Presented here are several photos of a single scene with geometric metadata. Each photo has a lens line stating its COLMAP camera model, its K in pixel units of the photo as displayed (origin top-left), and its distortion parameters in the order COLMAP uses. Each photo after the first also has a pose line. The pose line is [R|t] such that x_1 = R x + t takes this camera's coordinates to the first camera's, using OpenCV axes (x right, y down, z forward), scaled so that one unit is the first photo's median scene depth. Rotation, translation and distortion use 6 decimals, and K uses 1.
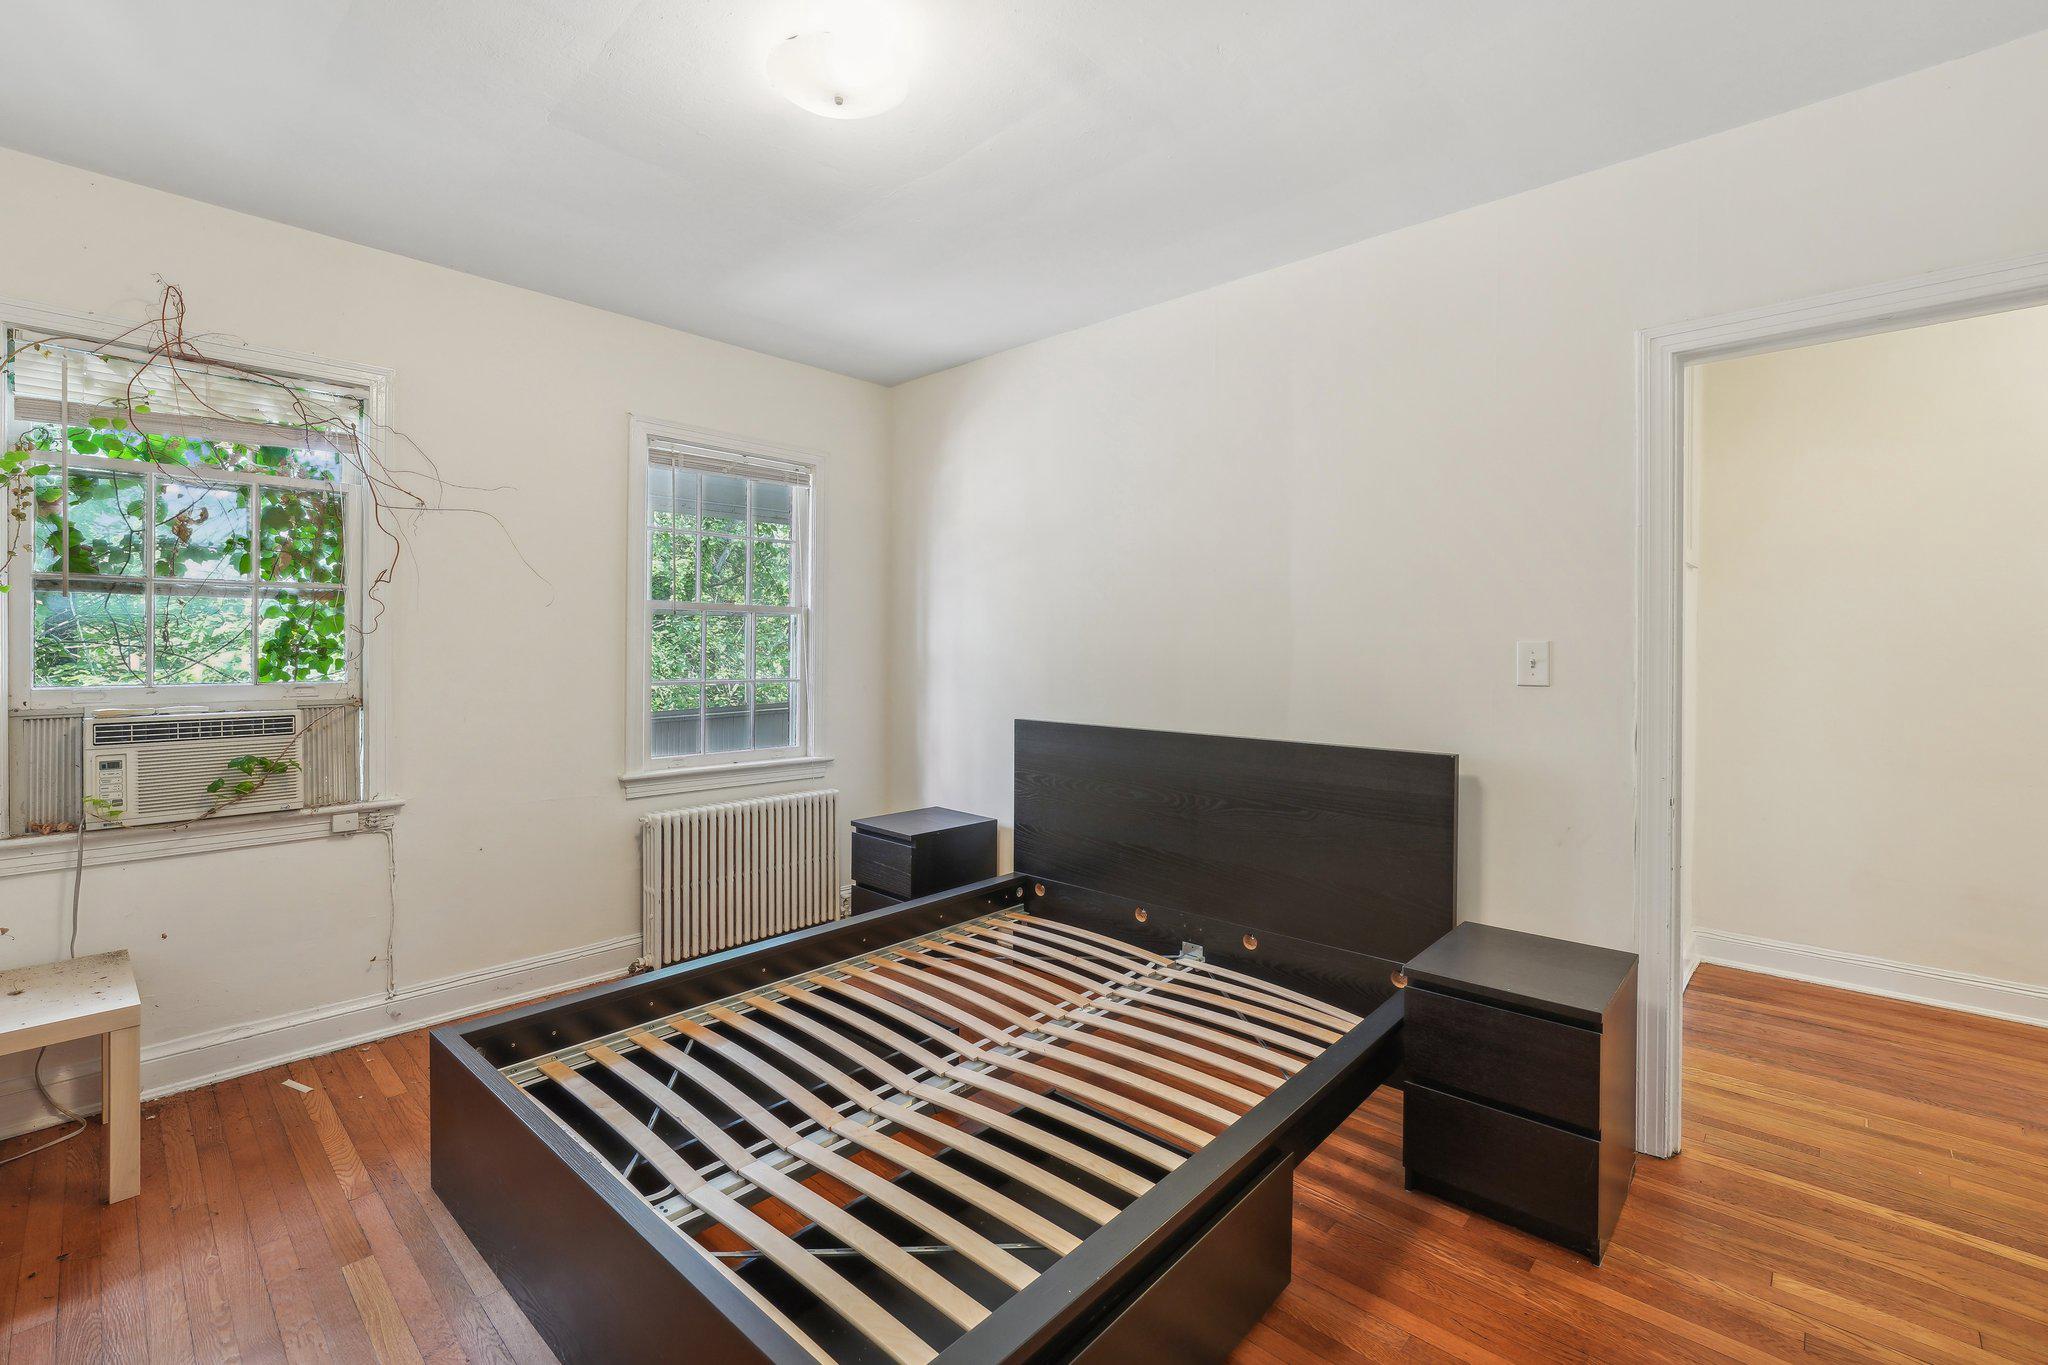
lens RADIAL K [[906.9, 0, 1010.2], [0, 906.9, 659.1], [0, 0, 1]] dist [0.000537, 0.000028]
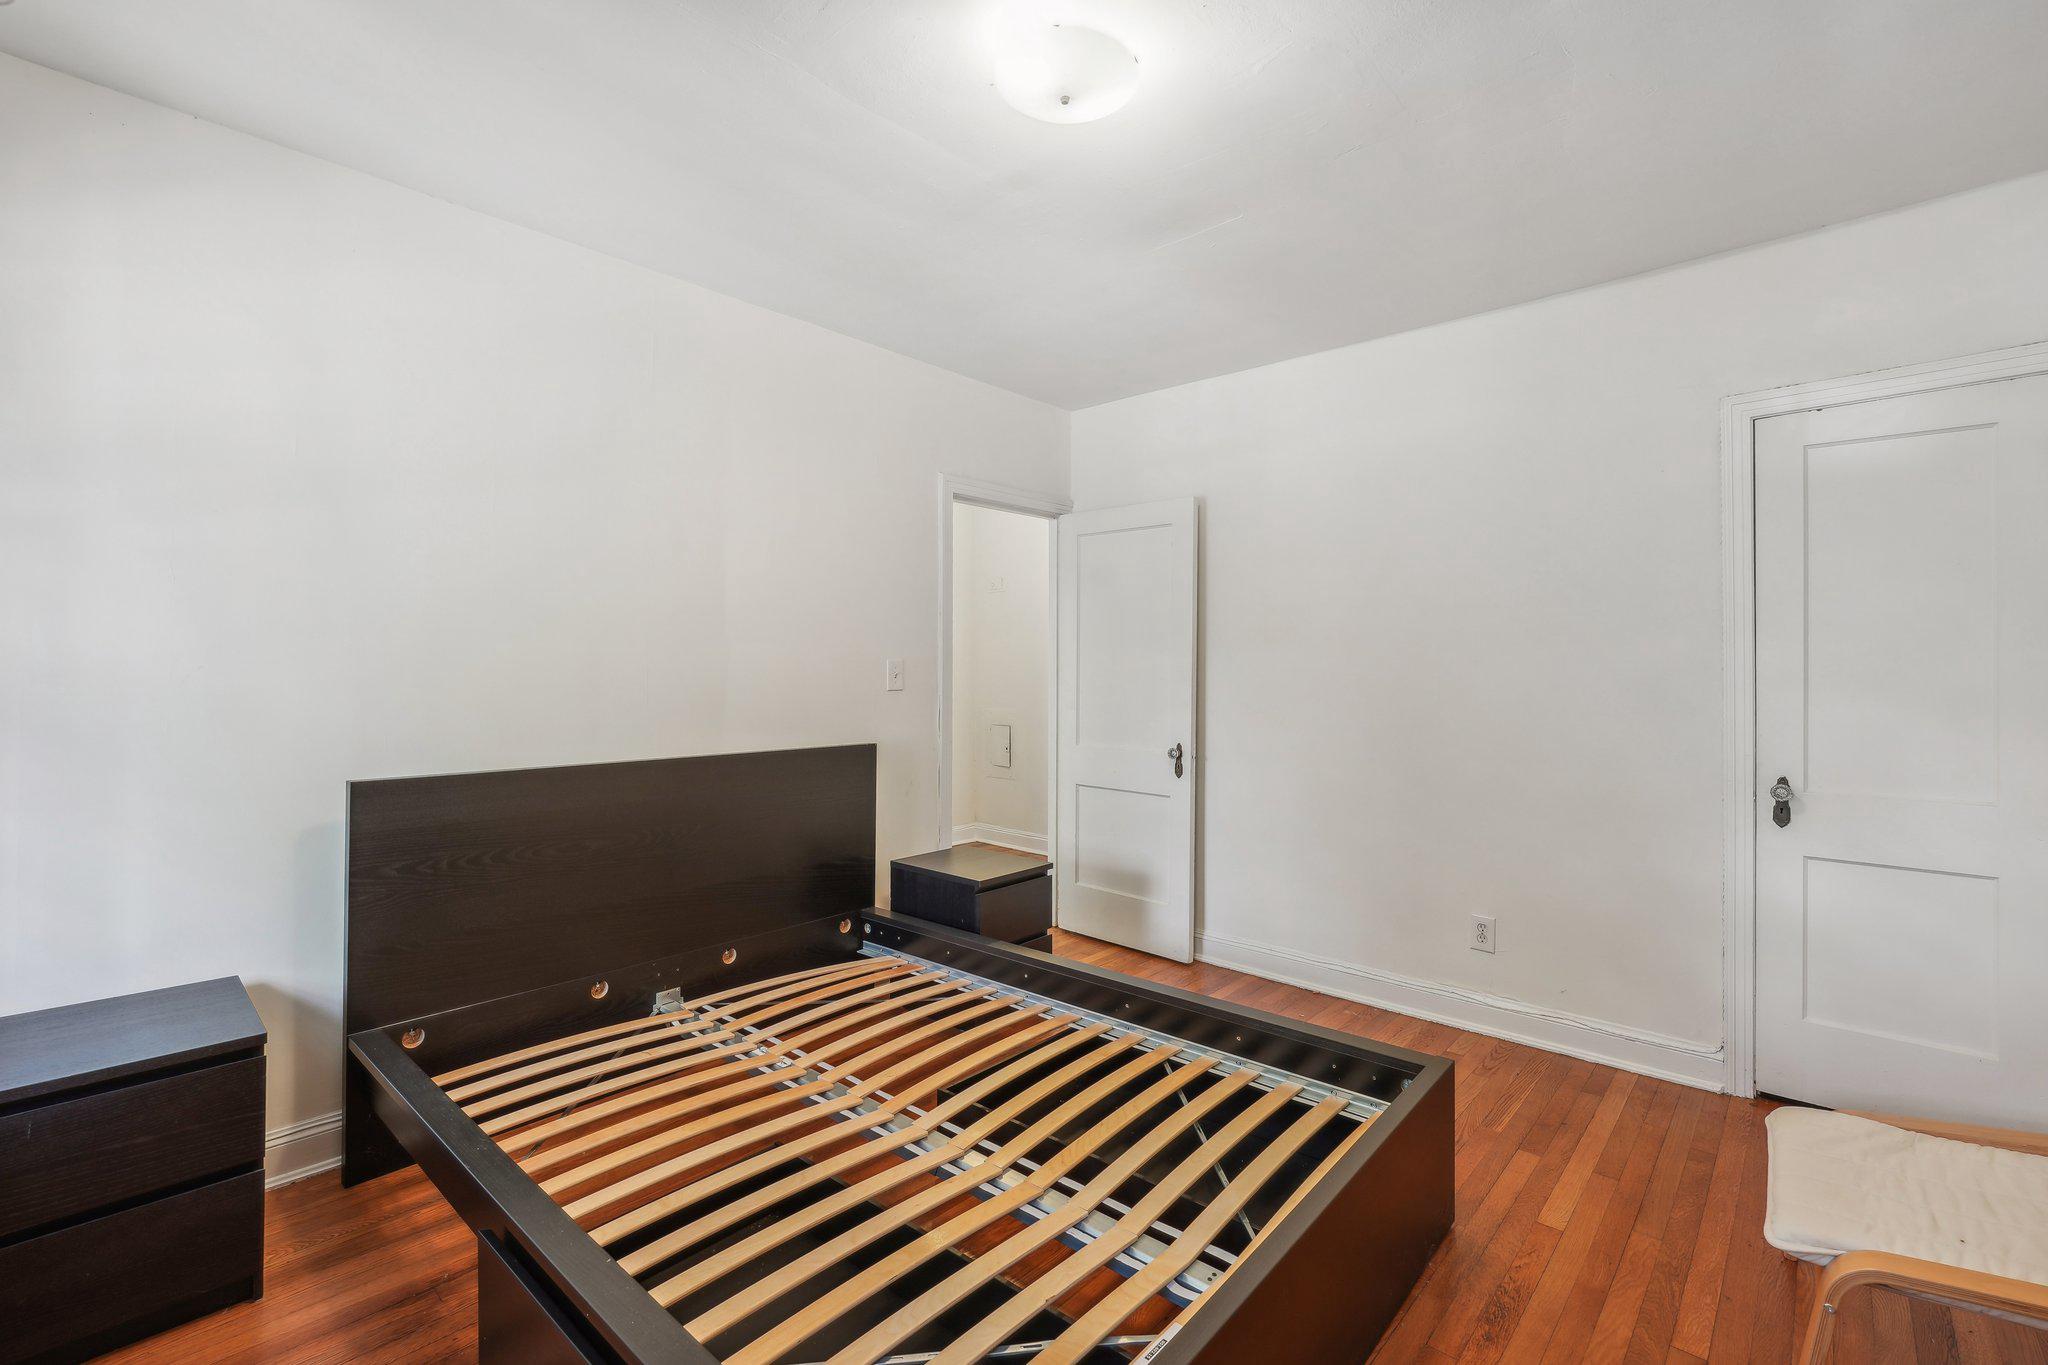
lens RADIAL K [[906.9, 0, 1010.2], [0, 906.9, 659.1], [0, 0, 1]] dist [0.000537, 0.000028]
pose [[-0.022502, 0.005440, 0.999732, -0.807837], [0.007859, 0.999955, -0.005264, -0.011246], [-0.999716, 0.007739, -0.022544, 0.759154]]
